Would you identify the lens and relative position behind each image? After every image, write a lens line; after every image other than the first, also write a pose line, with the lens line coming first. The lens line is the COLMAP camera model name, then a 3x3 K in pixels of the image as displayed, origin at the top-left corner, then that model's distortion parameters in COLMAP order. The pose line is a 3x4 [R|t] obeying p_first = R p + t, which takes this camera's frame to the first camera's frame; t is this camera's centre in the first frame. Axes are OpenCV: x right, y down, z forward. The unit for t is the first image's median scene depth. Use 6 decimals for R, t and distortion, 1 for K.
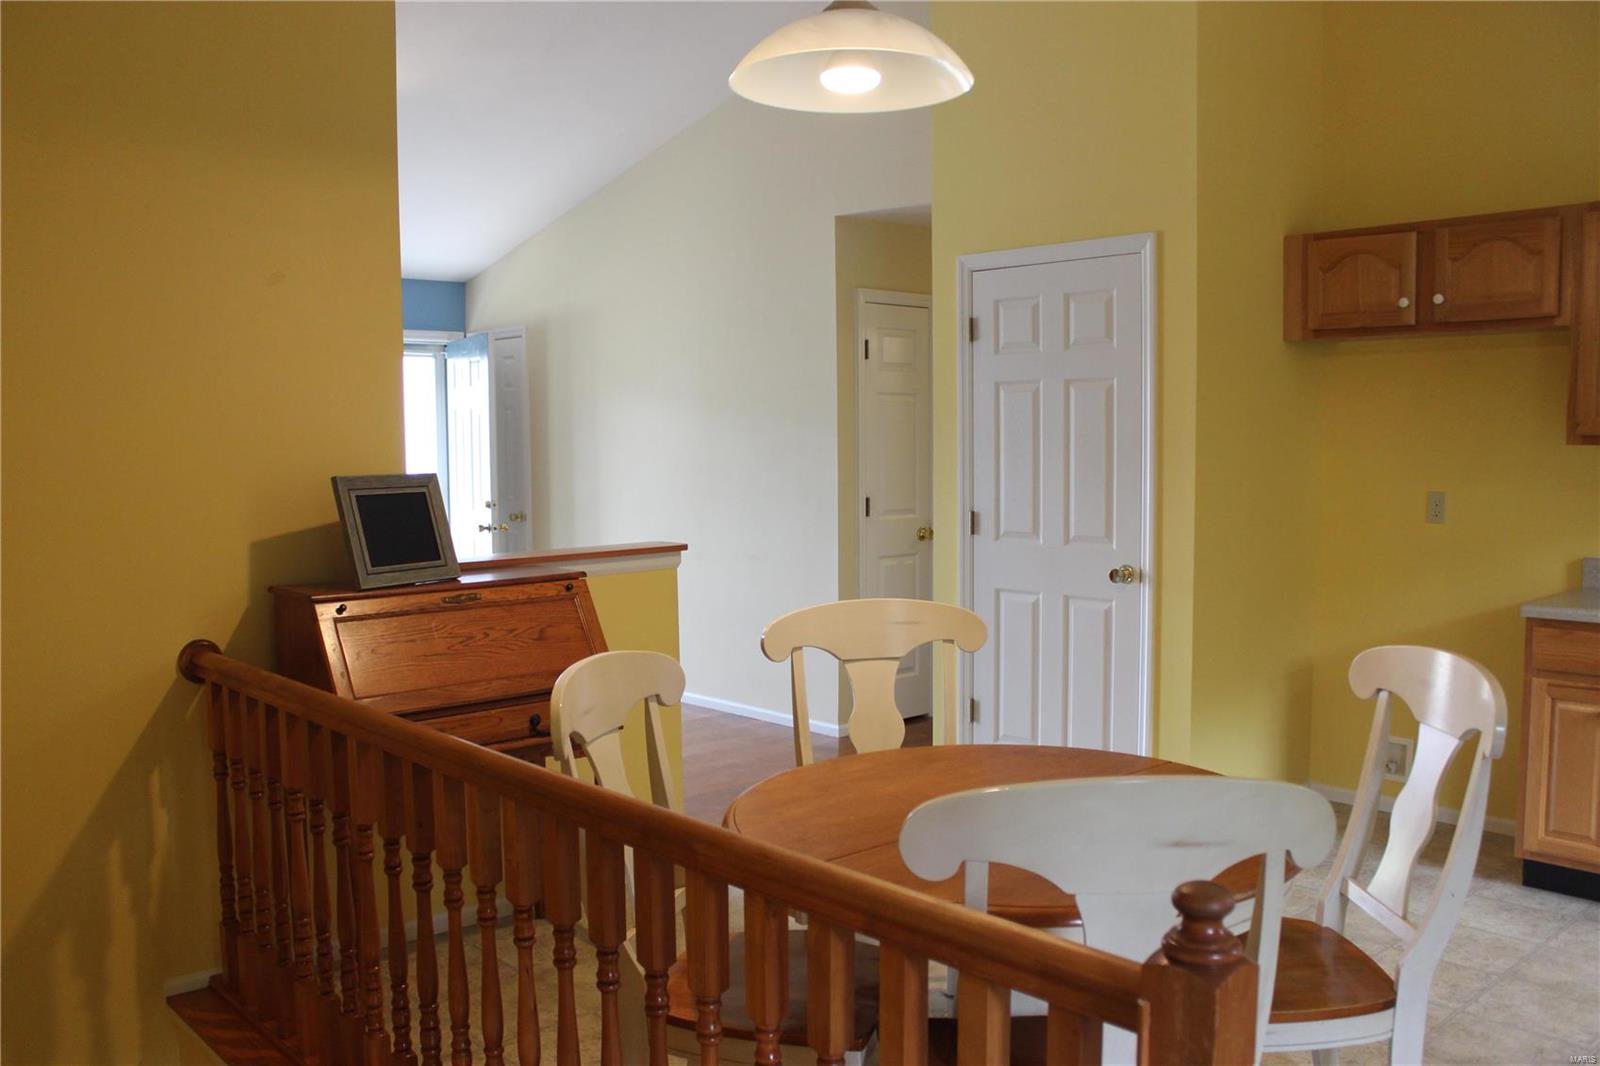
lens RADIAL K [[1329.2, 0, 790.9], [0, 1329.2, 541.6], [0, 0, 1]] dist [-0.152979, 0.094277]
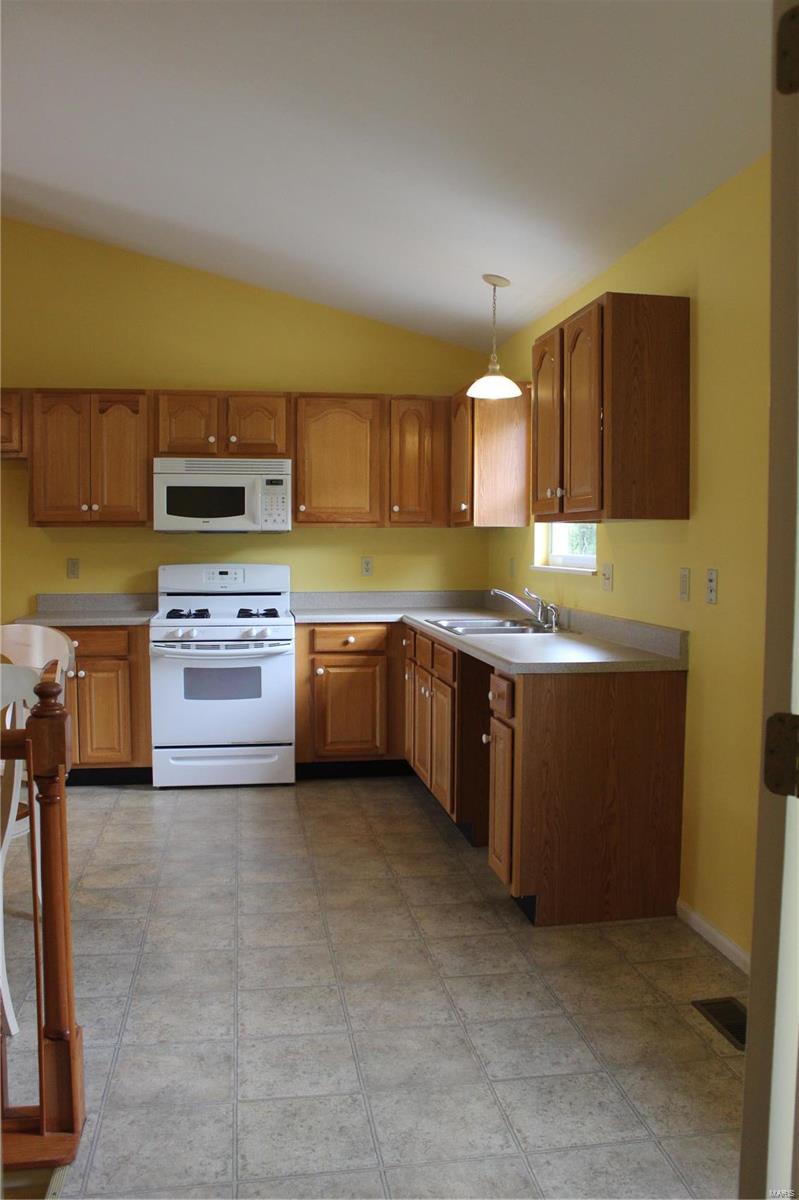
lens RADIAL K [[996.9, 0, 416.6], [0, 996.9, 596.7], [0, 0, 1]] dist [-0.152979, 0.094277]
pose [[0.531082, -0.036334, 0.846541, -0.211083], [0.059332, 0.998222, 0.005622, 0.038342], [-0.845241, 0.047241, 0.532293, -0.126384]]
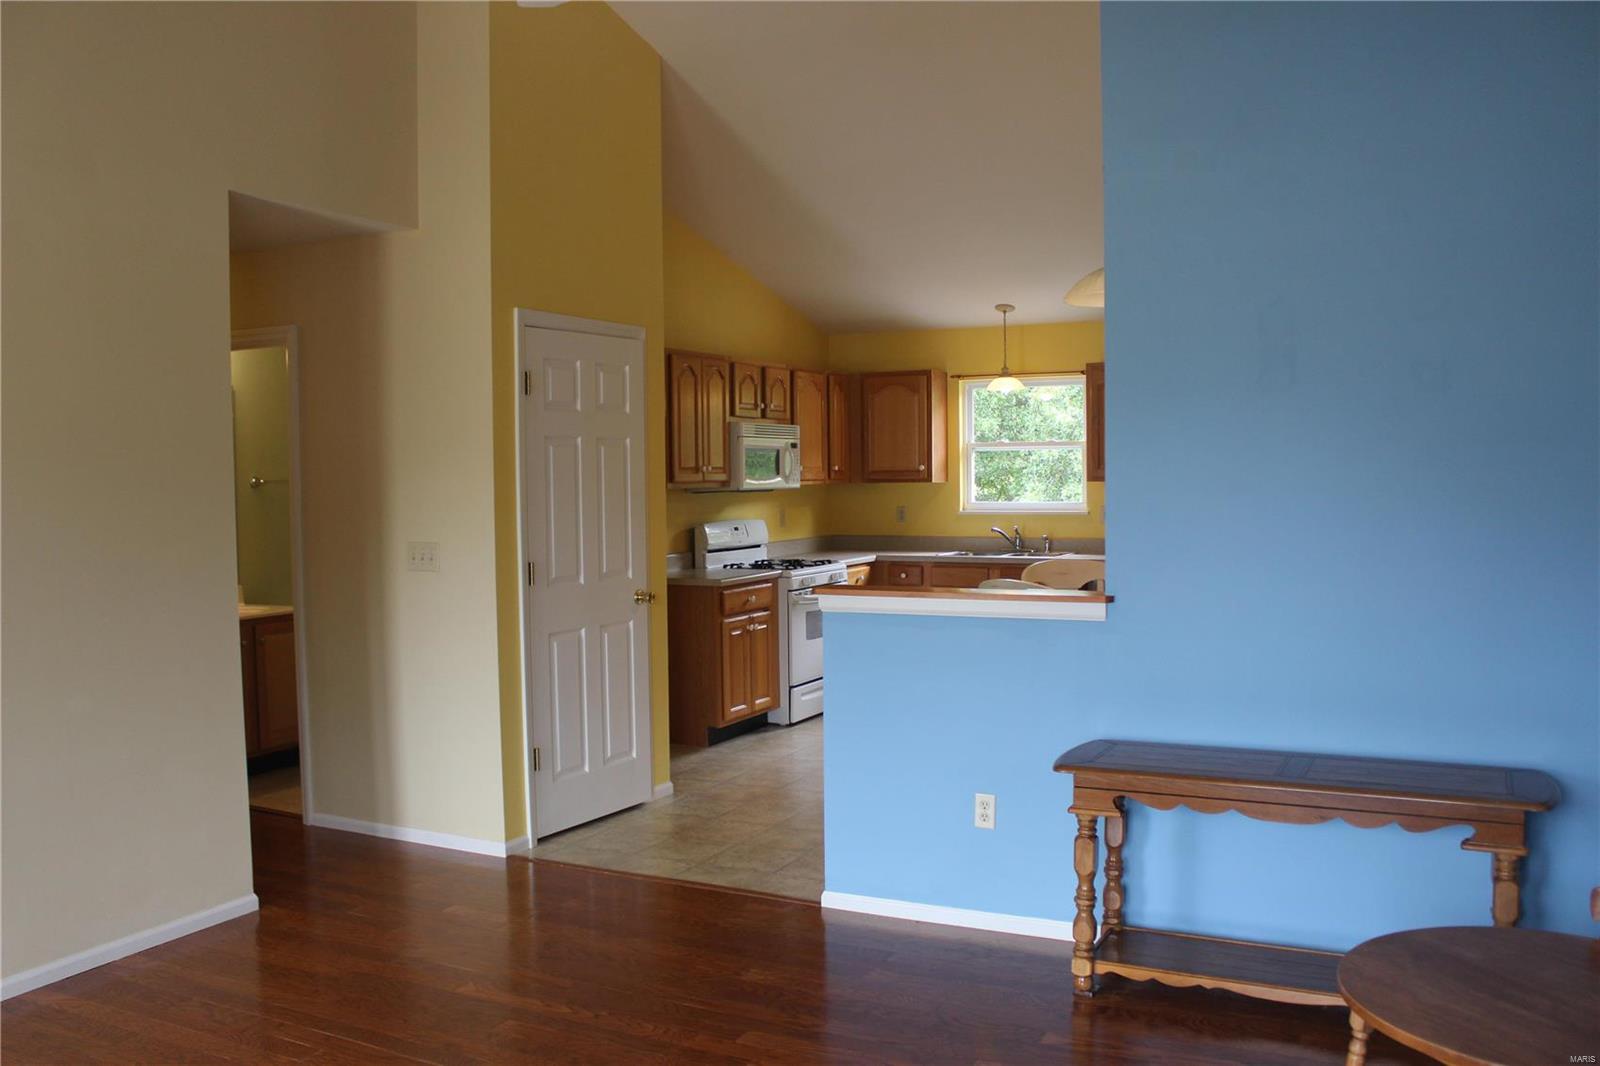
lens RADIAL K [[1329.2, 0, 793.8], [0, 1329.2, 528.5], [0, 0, 1]] dist [-0.152979, 0.094277]
pose [[-0.350299, -0.023632, 0.936340, -1.016600], [0.091373, 0.994051, 0.059272, -0.104105], [-0.932170, 0.106319, -0.346056, 1.350420]]
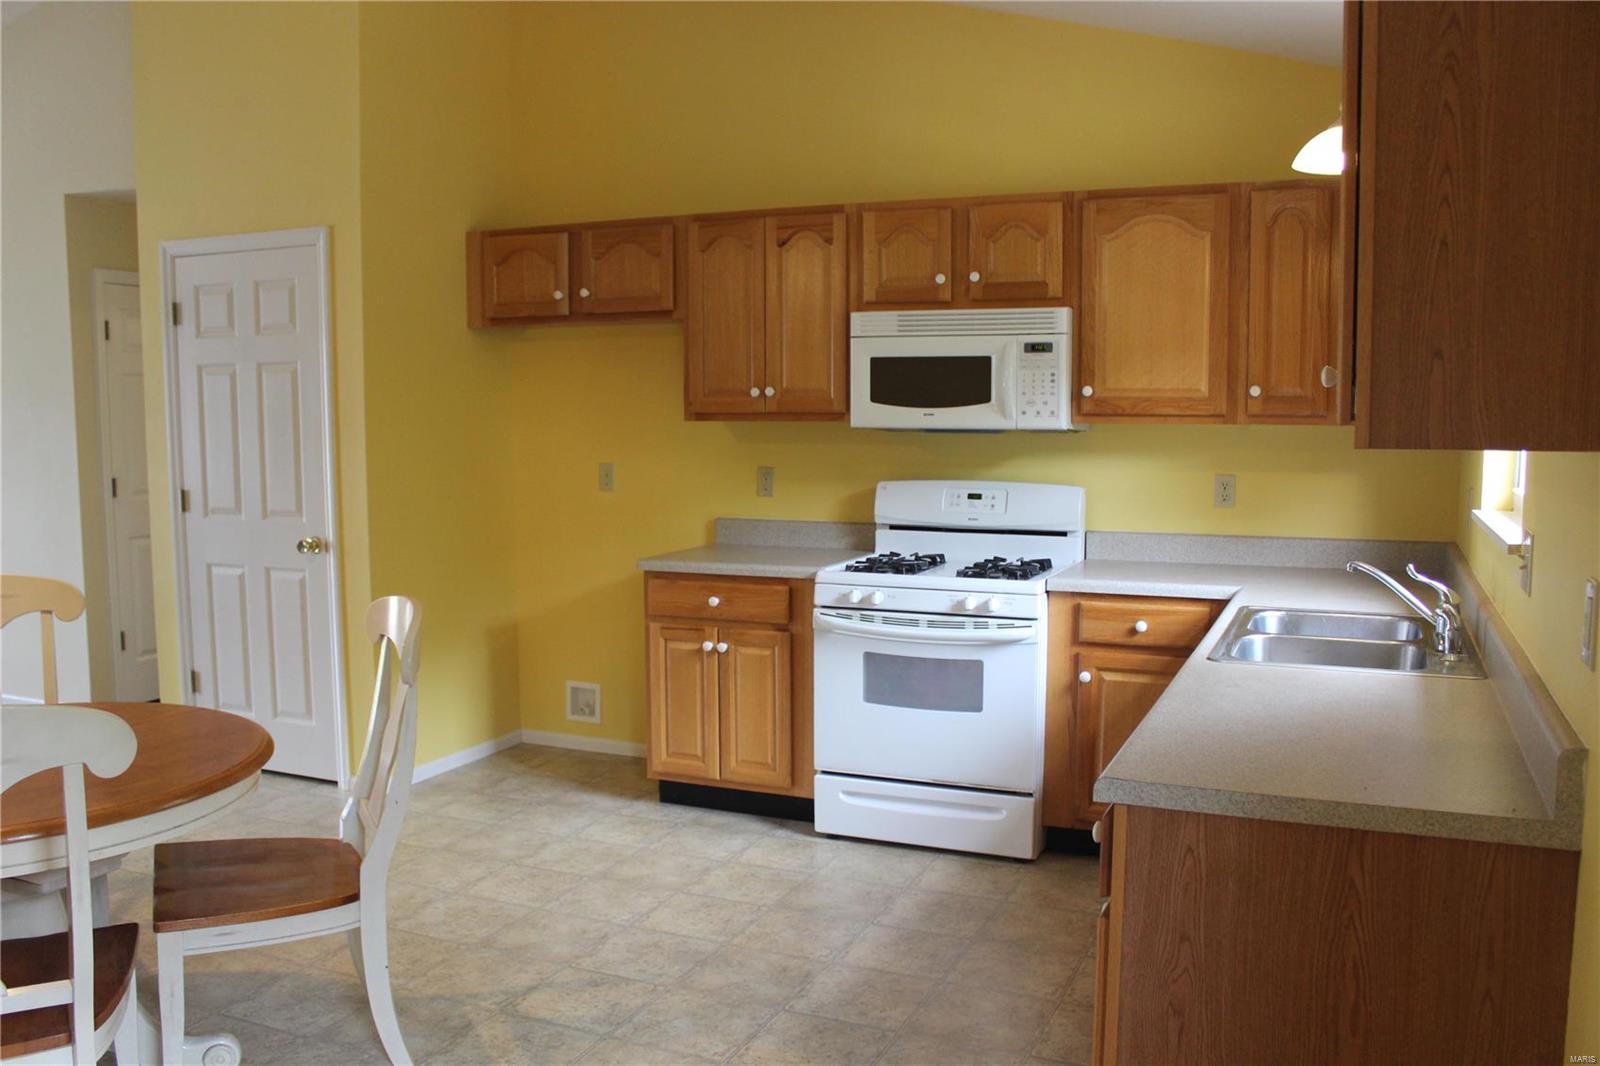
lens RADIAL K [[1329.2, 0, 801.0], [0, 1329.2, 549.3], [0, 0, 1]] dist [-0.152979, 0.094277]
pose [[0.911720, -0.035179, 0.409303, 0.191157], [0.024988, 0.999231, 0.030223, 0.006330], [-0.410052, -0.017328, 0.911898, -0.138478]]
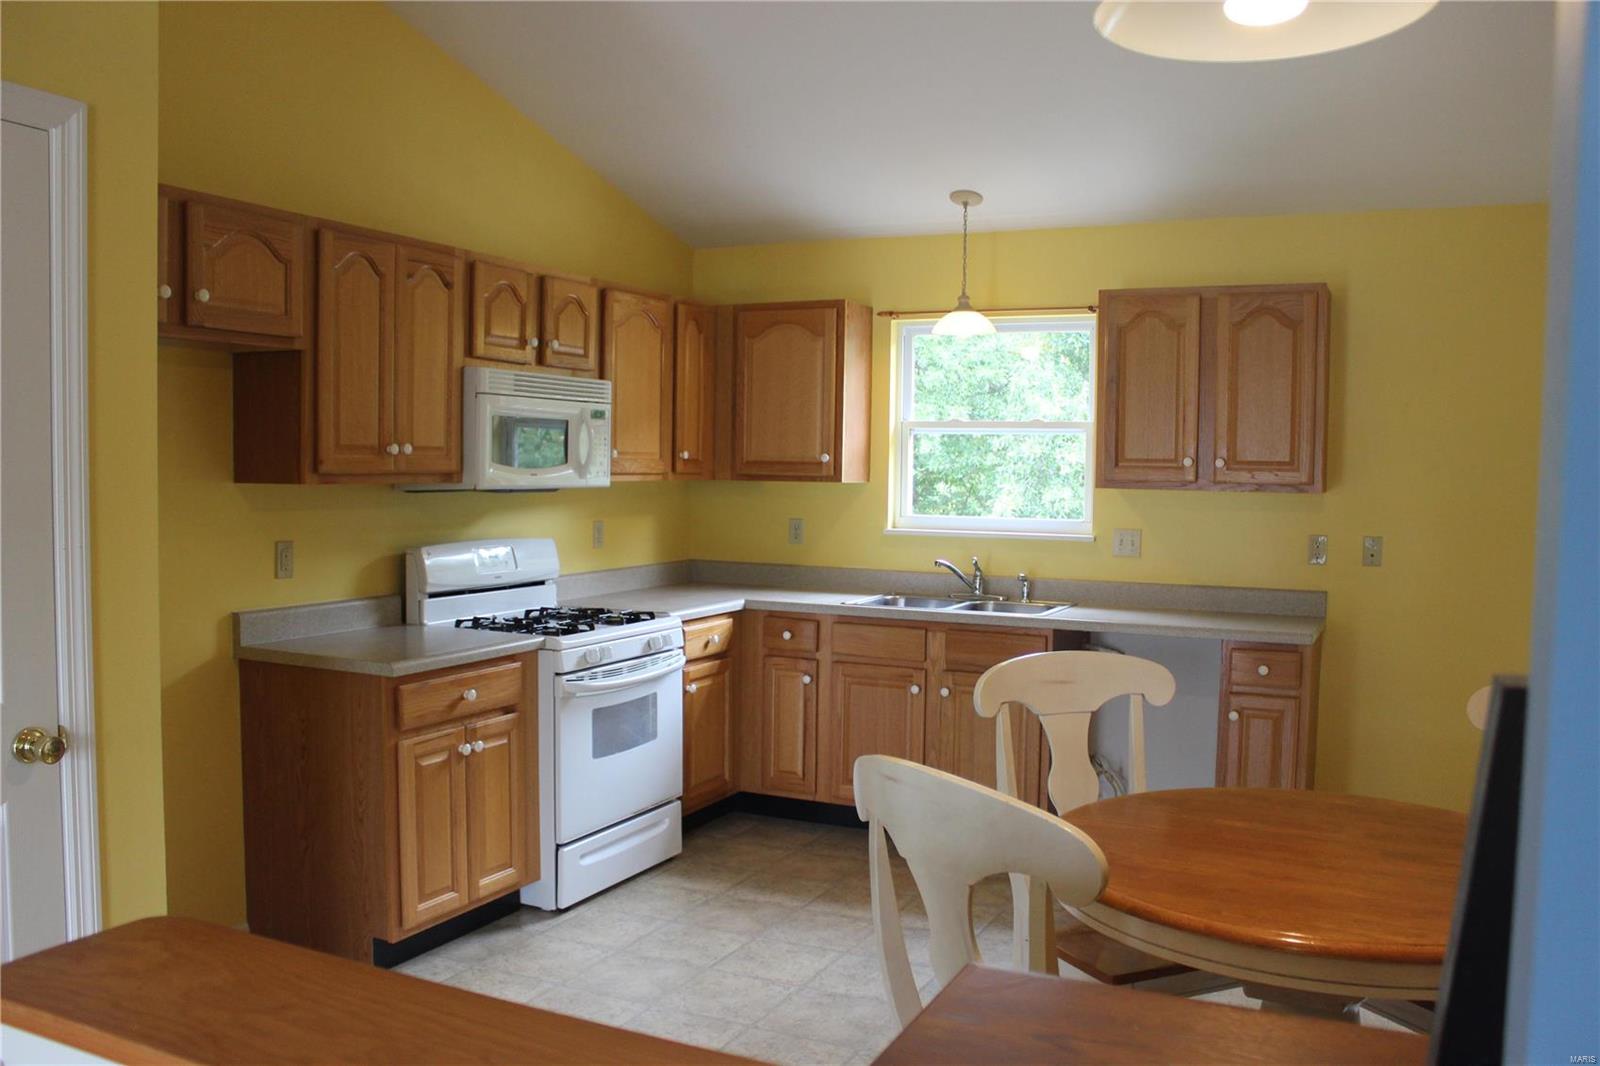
lens RADIAL K [[1329.2, 0, 802.8], [0, 1329.2, 539.7], [0, 0, 1]] dist [-0.152979, 0.094277]
pose [[-0.373434, -0.045568, 0.926537, -0.334067], [0.065189, 0.995035, 0.075210, -0.077319], [-0.925363, 0.088486, -0.368610, 0.941477]]
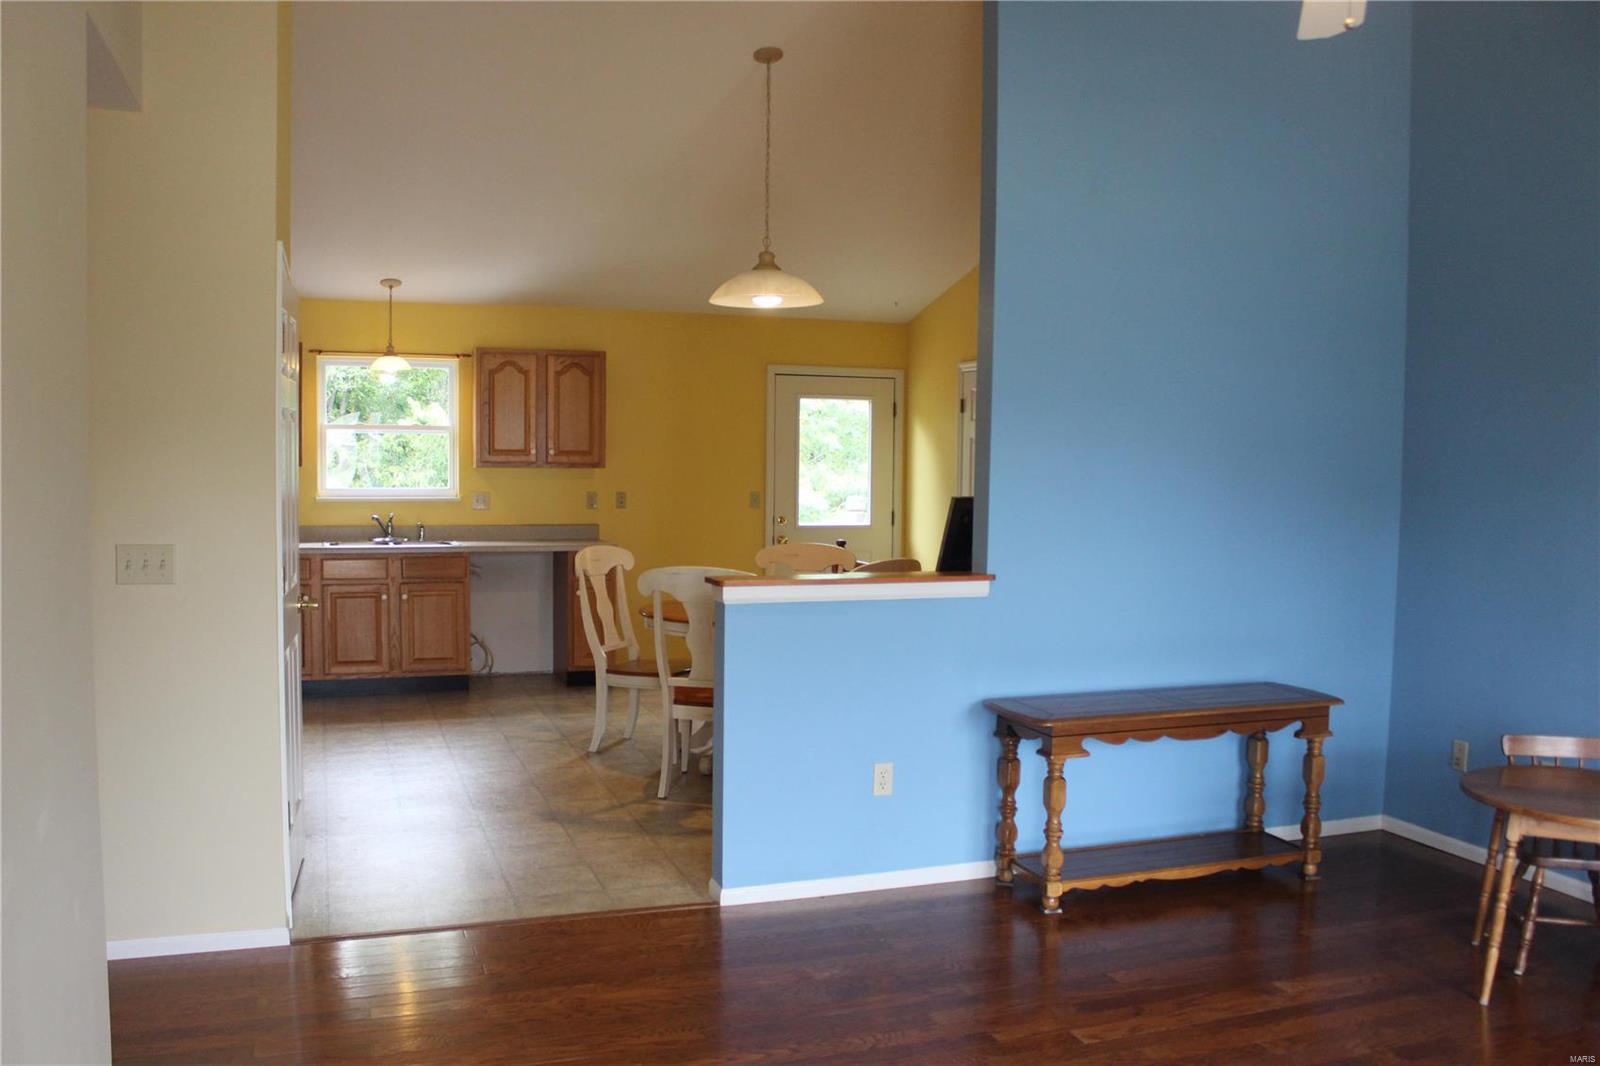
lens RADIAL K [[1329.2, 0, 791.9], [0, 1329.2, 540.7], [0, 0, 1]] dist [-0.152979, 0.094277]
pose [[-0.918121, -0.026000, 0.395447, -0.531992], [0.029326, 0.990652, 0.133221, -0.153833], [-0.395214, 0.133910, -0.908776, 1.837160]]
